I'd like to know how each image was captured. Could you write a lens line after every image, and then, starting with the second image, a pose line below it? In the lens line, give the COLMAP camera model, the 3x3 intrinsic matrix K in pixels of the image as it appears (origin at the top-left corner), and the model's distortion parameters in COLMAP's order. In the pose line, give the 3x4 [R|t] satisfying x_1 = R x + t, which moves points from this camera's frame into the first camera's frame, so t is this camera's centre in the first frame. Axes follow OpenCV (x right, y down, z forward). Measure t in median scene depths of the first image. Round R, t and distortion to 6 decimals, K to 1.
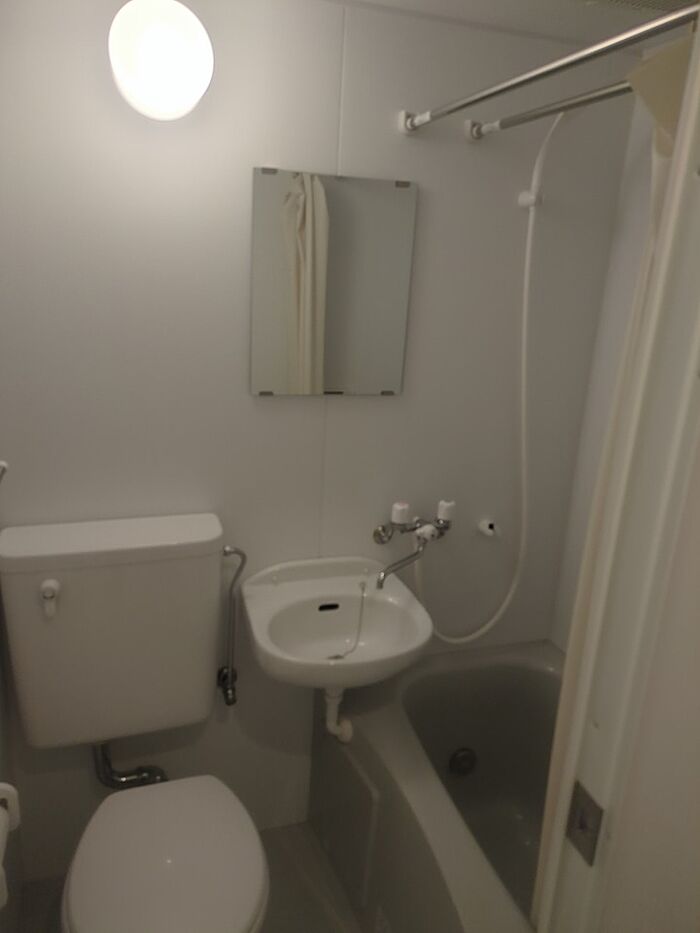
lens RADIAL K [[697.2, 0, 349.4], [0, 697.2, 474.1], [0, 0, 1]] dist [0.052738, -0.060793]
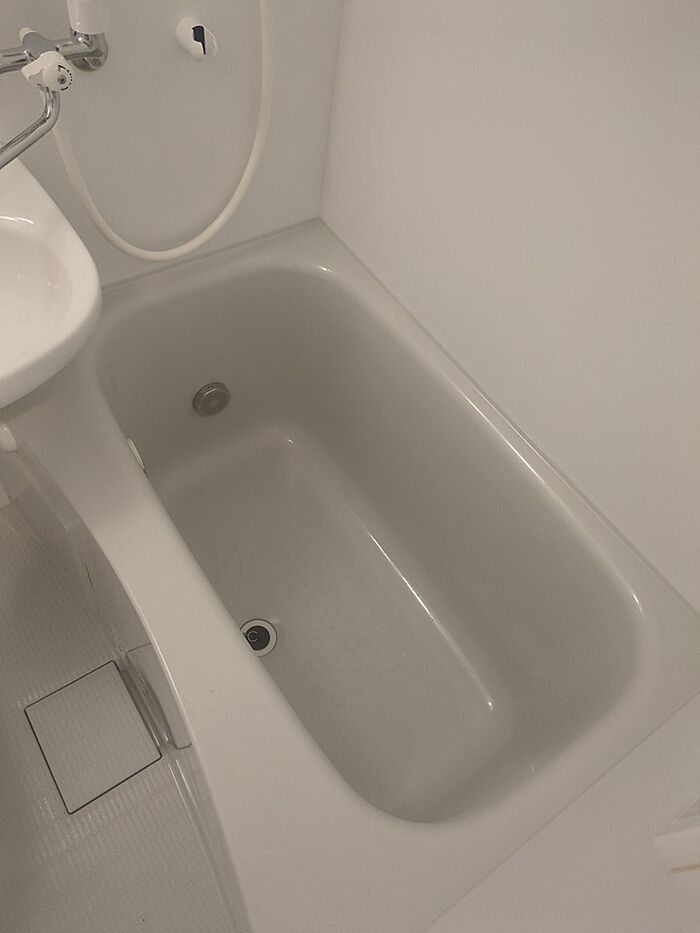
lens RADIAL K [[697.2, 0, 349.4], [0, 697.2, 474.1], [0, 0, 1]] dist [0.052738, -0.060793]
pose [[0.960874, -0.184608, 0.206496, 0.161629], [0.004624, 0.756101, 0.654439, -0.020709], [-0.276947, -0.627879, 0.727371, 0.444780]]
